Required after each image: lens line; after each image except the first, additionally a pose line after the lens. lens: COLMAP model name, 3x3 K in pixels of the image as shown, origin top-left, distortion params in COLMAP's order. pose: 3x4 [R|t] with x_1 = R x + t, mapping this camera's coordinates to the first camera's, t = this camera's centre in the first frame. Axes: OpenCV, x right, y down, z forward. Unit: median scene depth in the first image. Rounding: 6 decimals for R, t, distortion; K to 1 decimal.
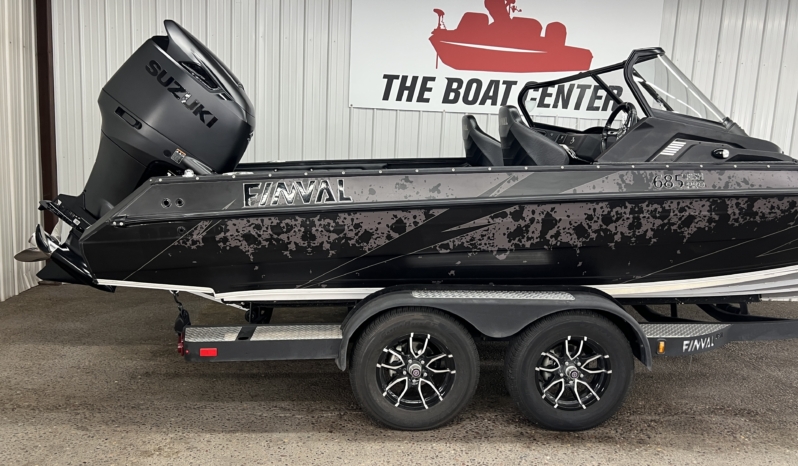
lens RADIAL K [[621.0, 0, 401.4], [0, 621.0, 235.2], [0, 0, 1]] dist [0.071047, -0.097509]
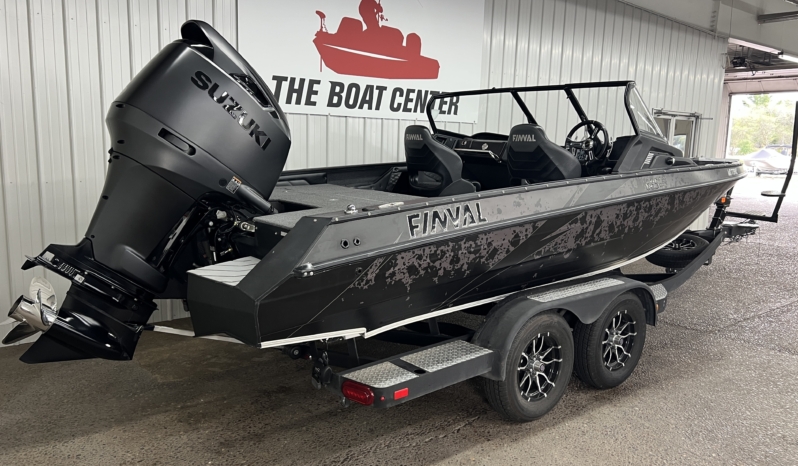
lens RADIAL K [[621.0, 0, 401.4], [0, 621.0, 235.2], [0, 0, 1]] dist [0.071047, -0.097509]
pose [[0.824937, -0.106533, 0.555094, -0.650948], [0.088194, 0.994309, 0.059760, -0.089112], [-0.558302, -0.000343, 0.829638, 0.166890]]
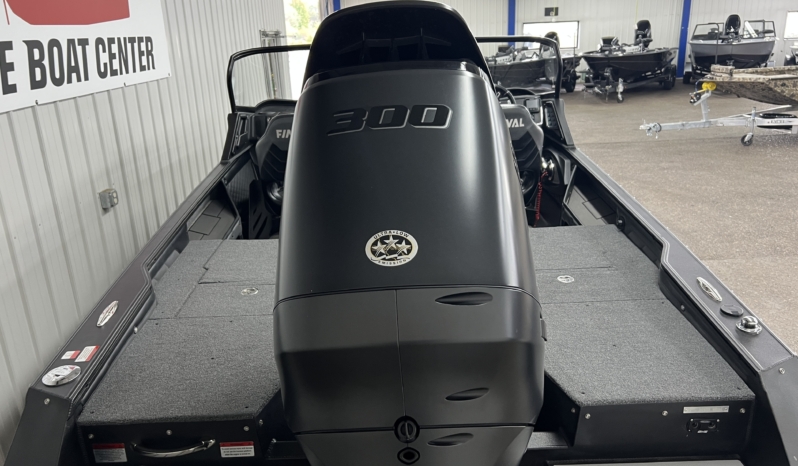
lens RADIAL K [[621.0, 0, 401.4], [0, 621.0, 235.2], [0, 0, 1]] dist [0.071047, -0.097509]
pose [[0.074443, -0.356075, 0.931487, -0.718854], [0.181169, 0.923364, 0.338491, -0.349810], [-0.980631, 0.143558, 0.133248, 1.003880]]
